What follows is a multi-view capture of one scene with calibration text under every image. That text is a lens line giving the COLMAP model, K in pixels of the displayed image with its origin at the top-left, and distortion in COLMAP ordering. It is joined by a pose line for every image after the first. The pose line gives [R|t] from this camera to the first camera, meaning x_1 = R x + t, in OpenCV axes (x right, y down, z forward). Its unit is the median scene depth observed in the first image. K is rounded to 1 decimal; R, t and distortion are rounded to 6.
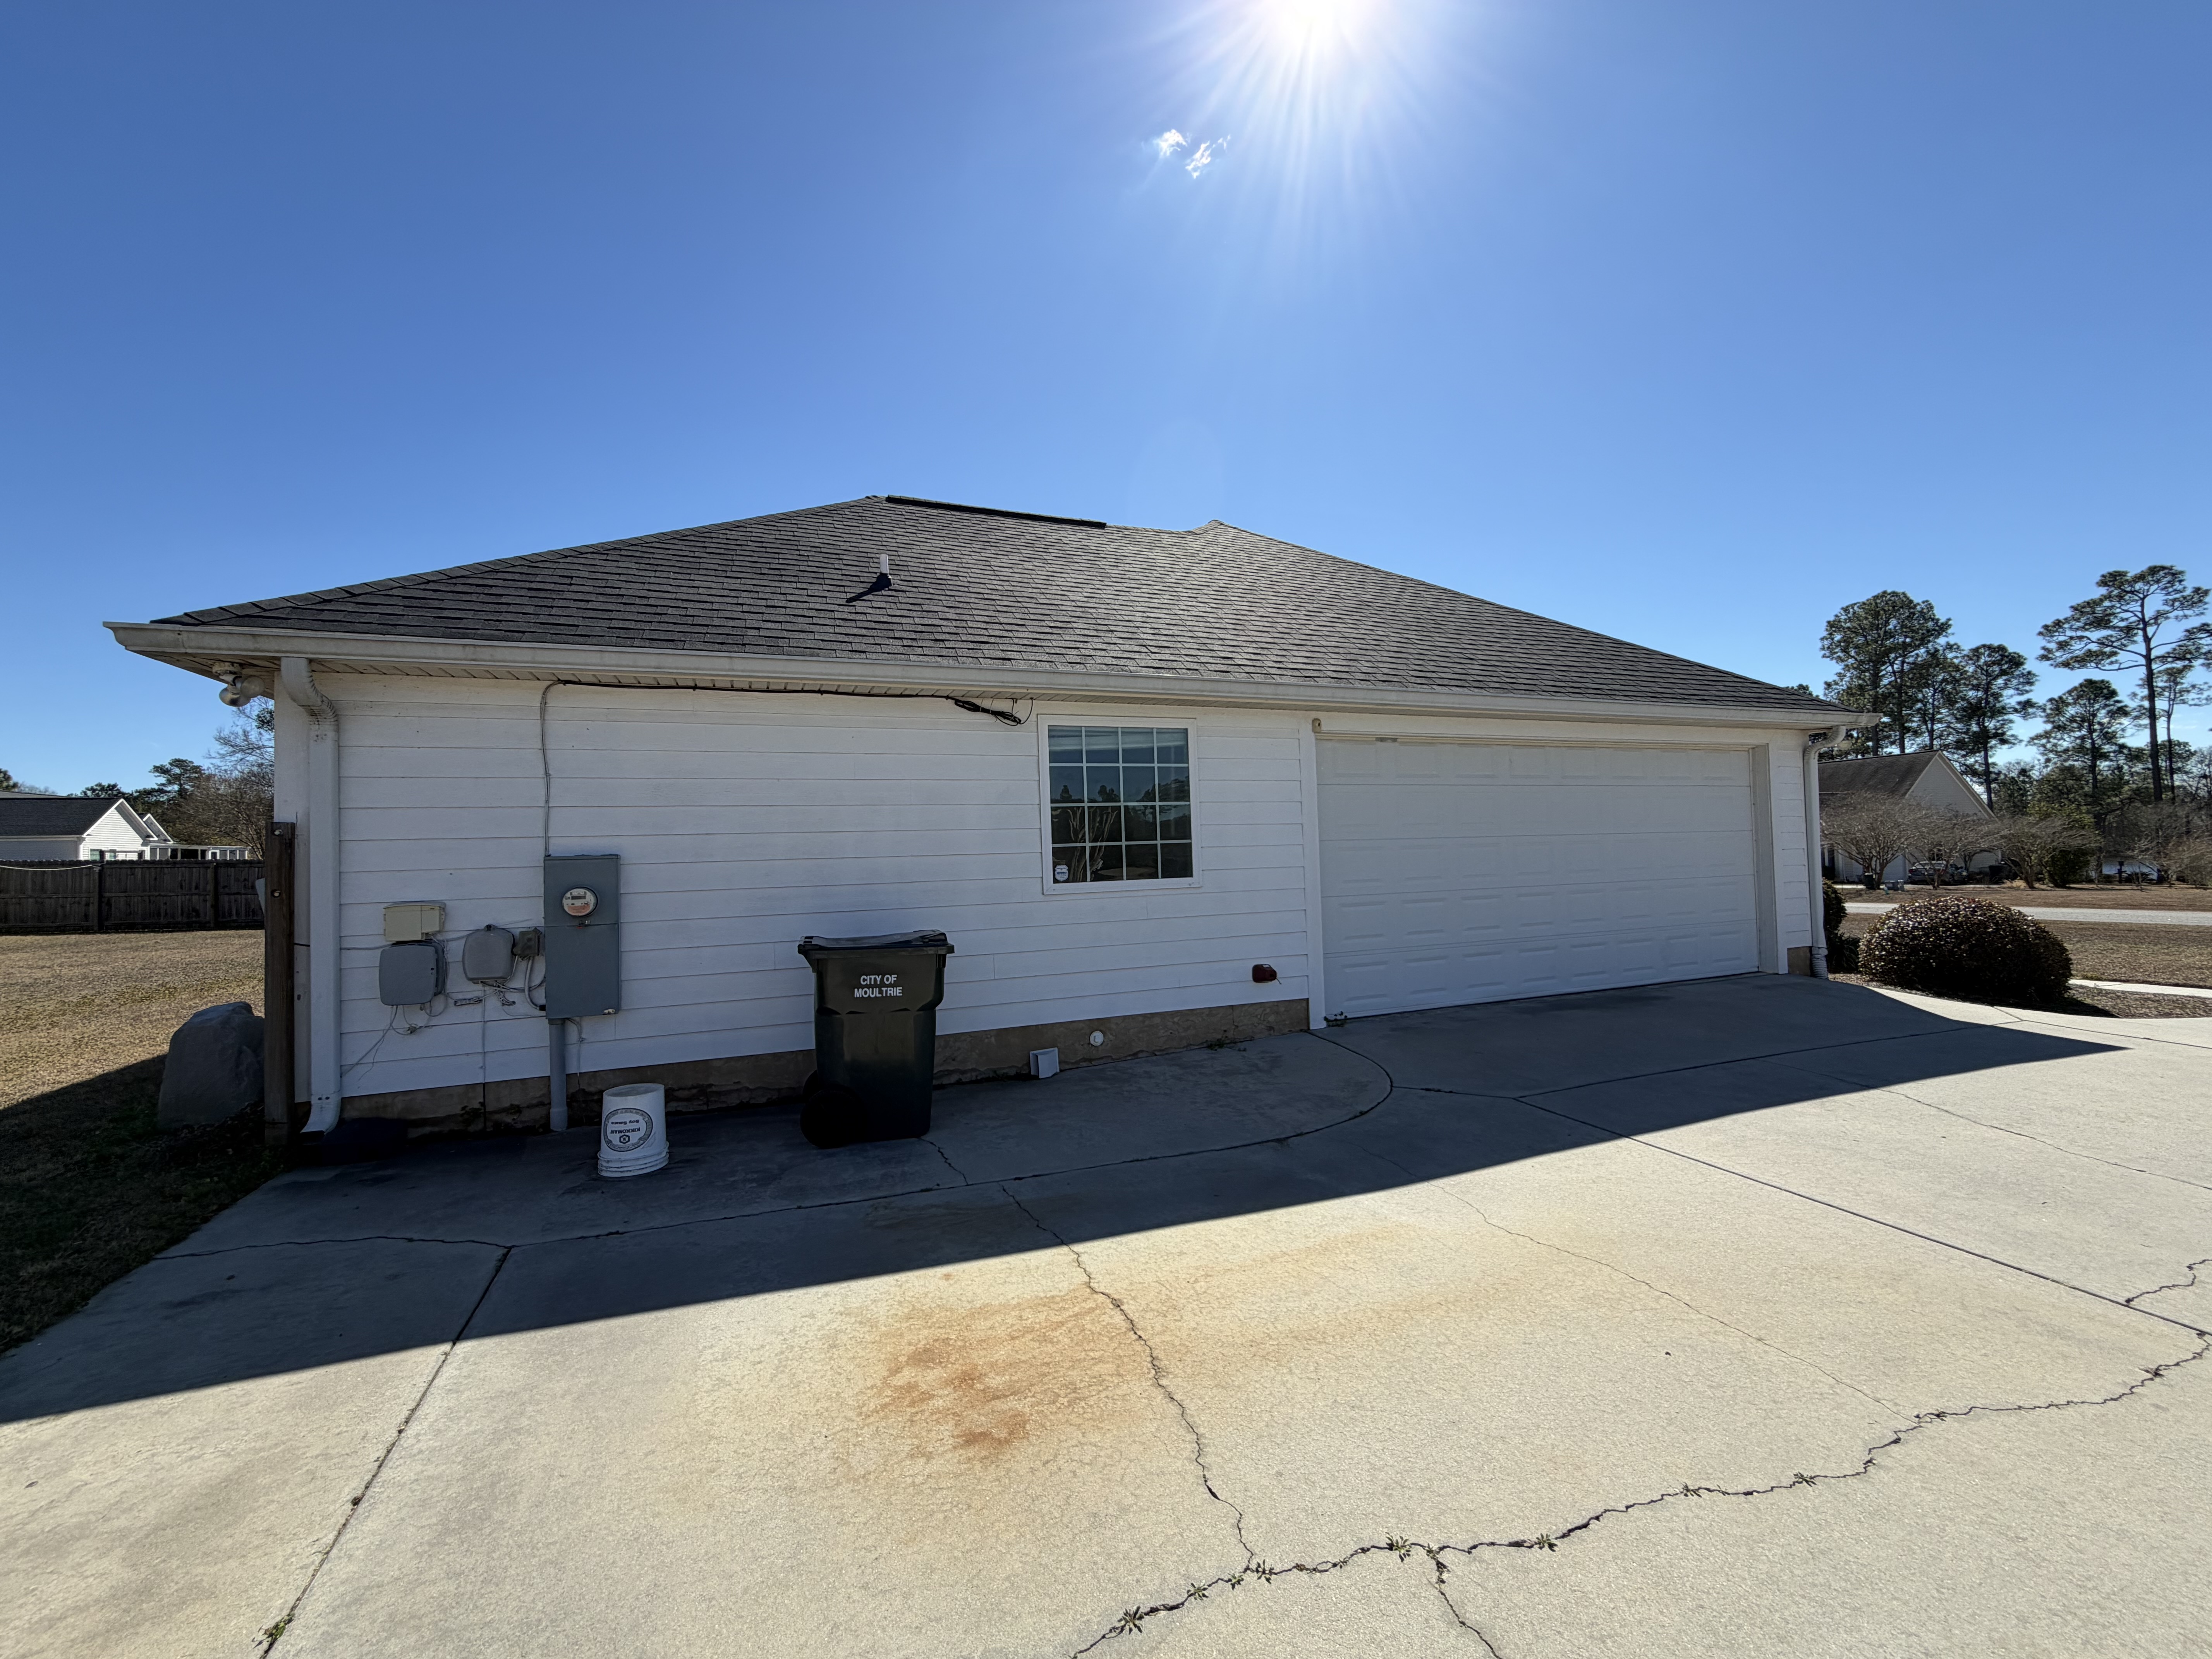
lens RADIAL K [[873.8, 0, 1097.1], [0, 873.8, 832.5], [0, 0, 1]] dist [-0.000954, -0.000165]
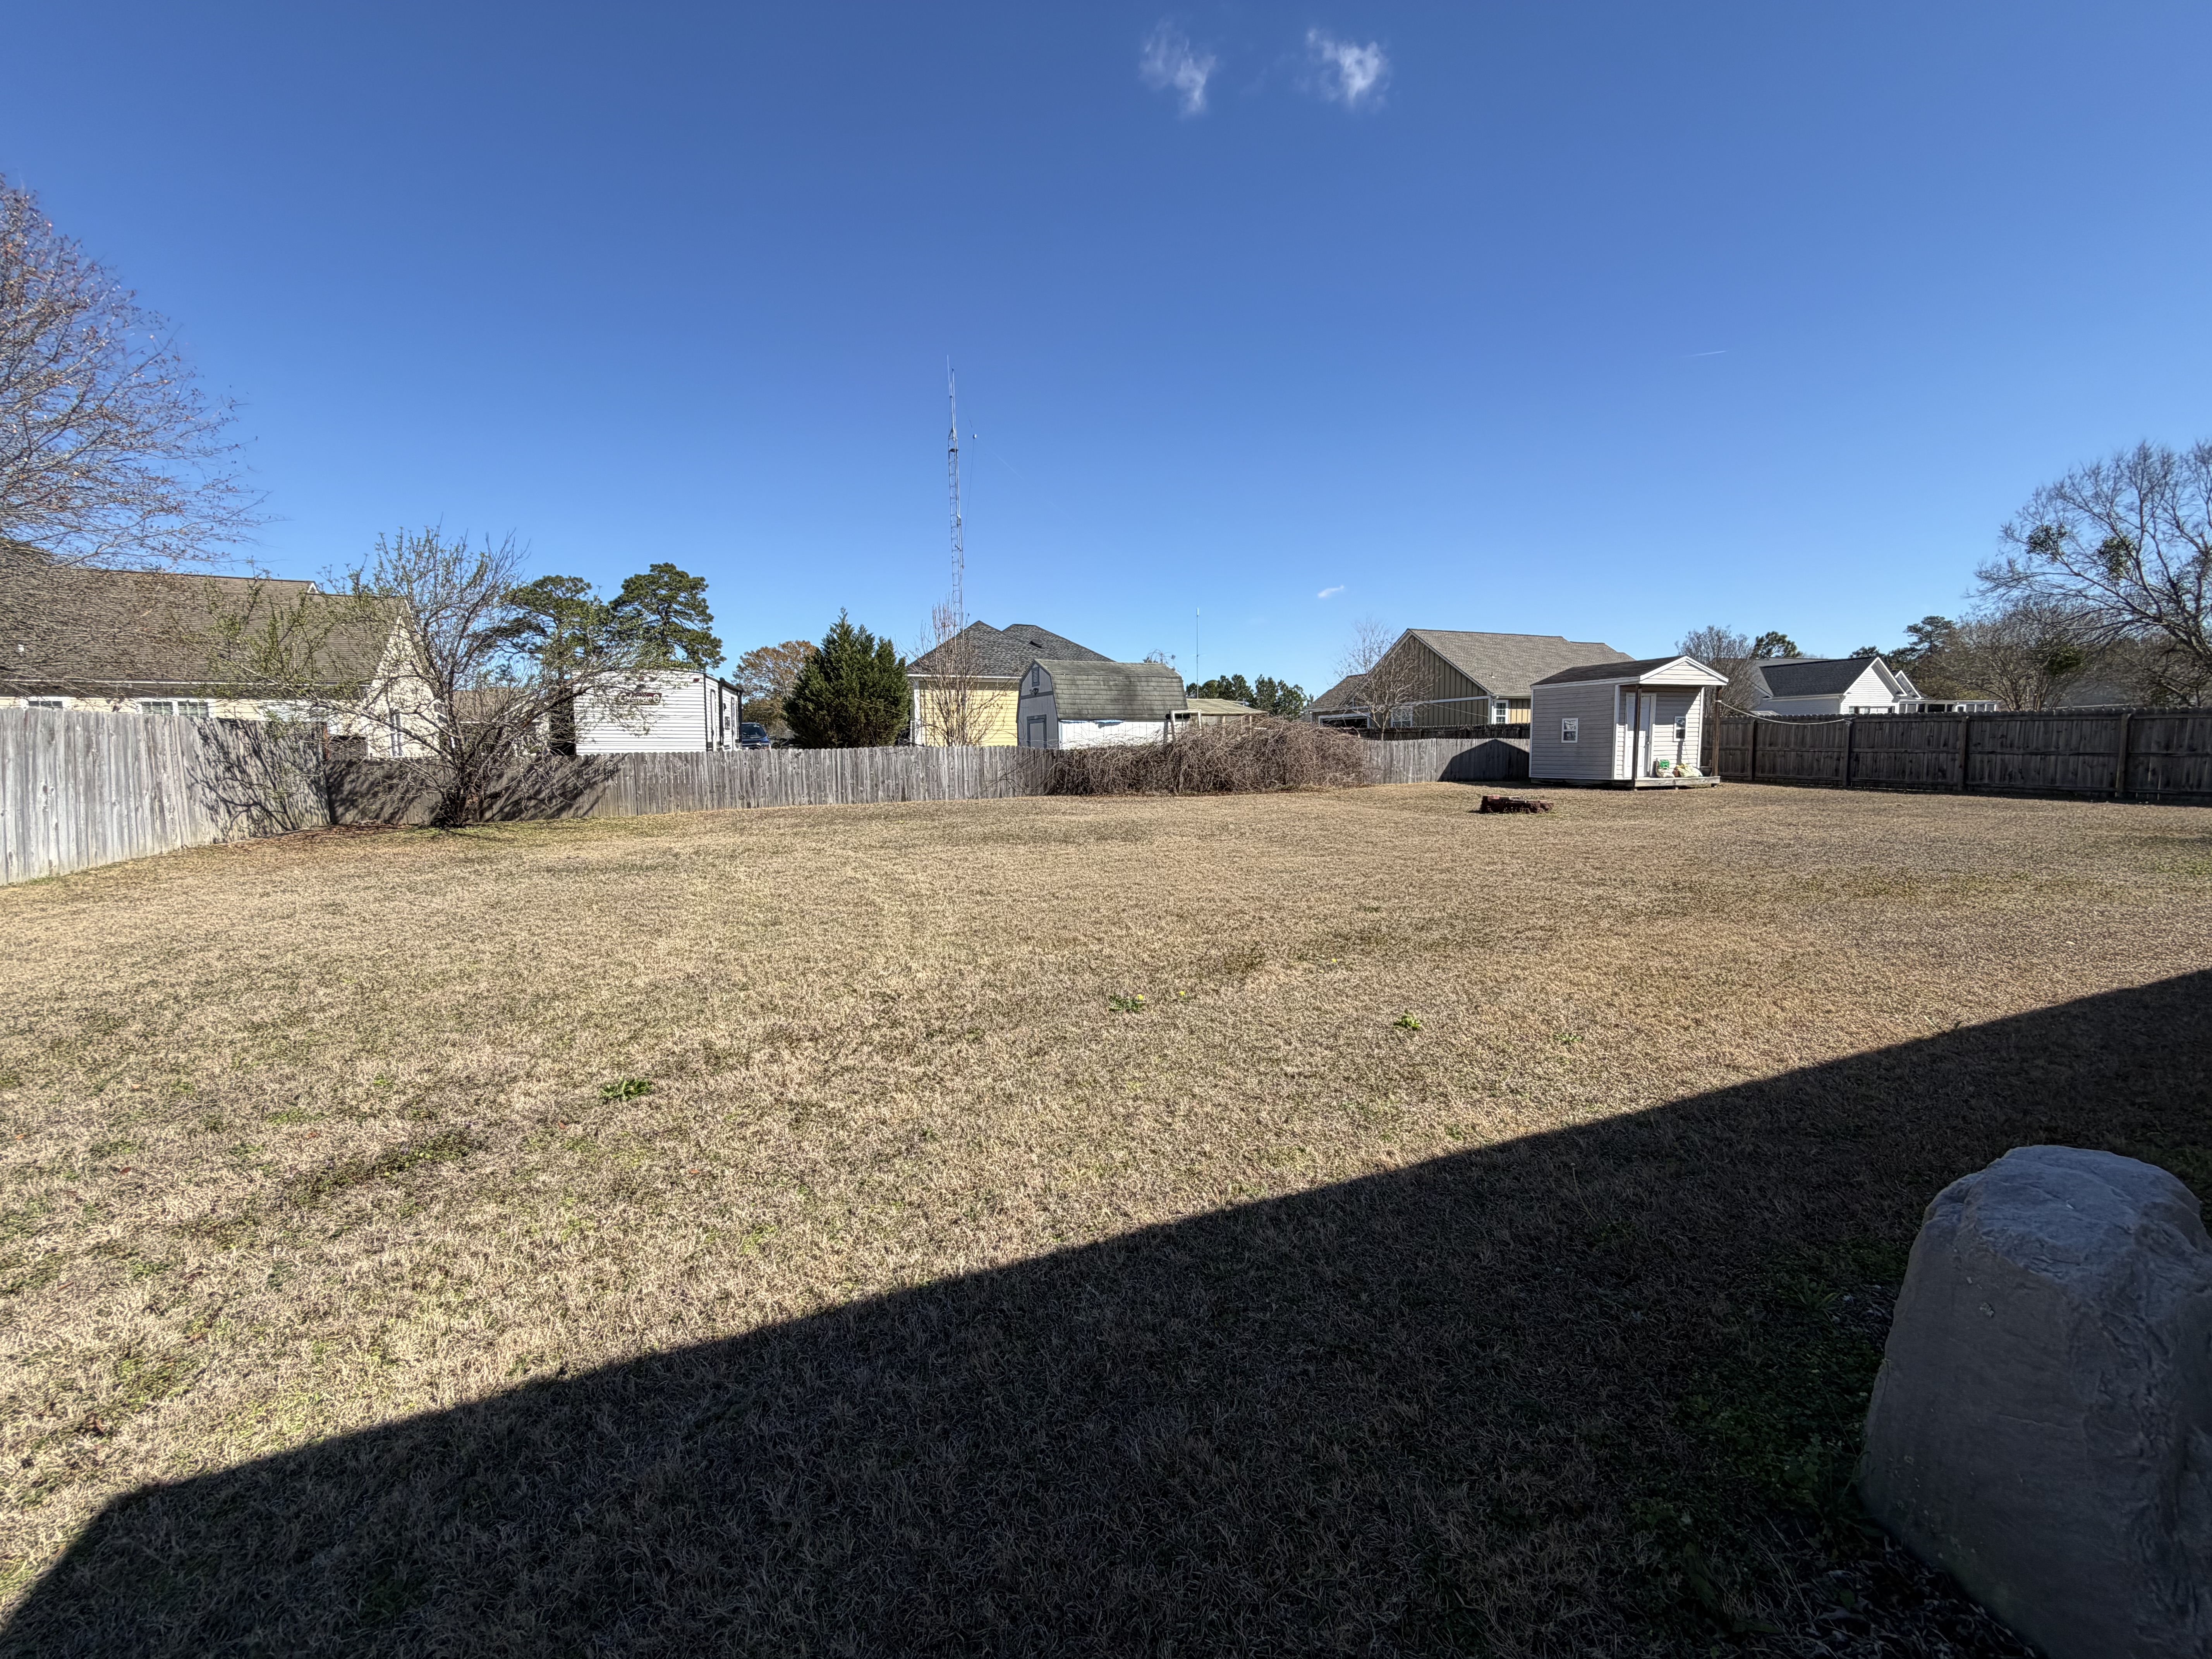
lens RADIAL K [[873.8, 0, 1101.6], [0, 873.8, 827.1], [0, 0, 1]] dist [-0.000954, -0.000165]
pose [[0.008427, 0.116467, -0.993159, -0.103079], [0.042667, 0.992248, 0.116722, 0.004565], [0.999054, -0.043359, 0.003393, 0.095323]]
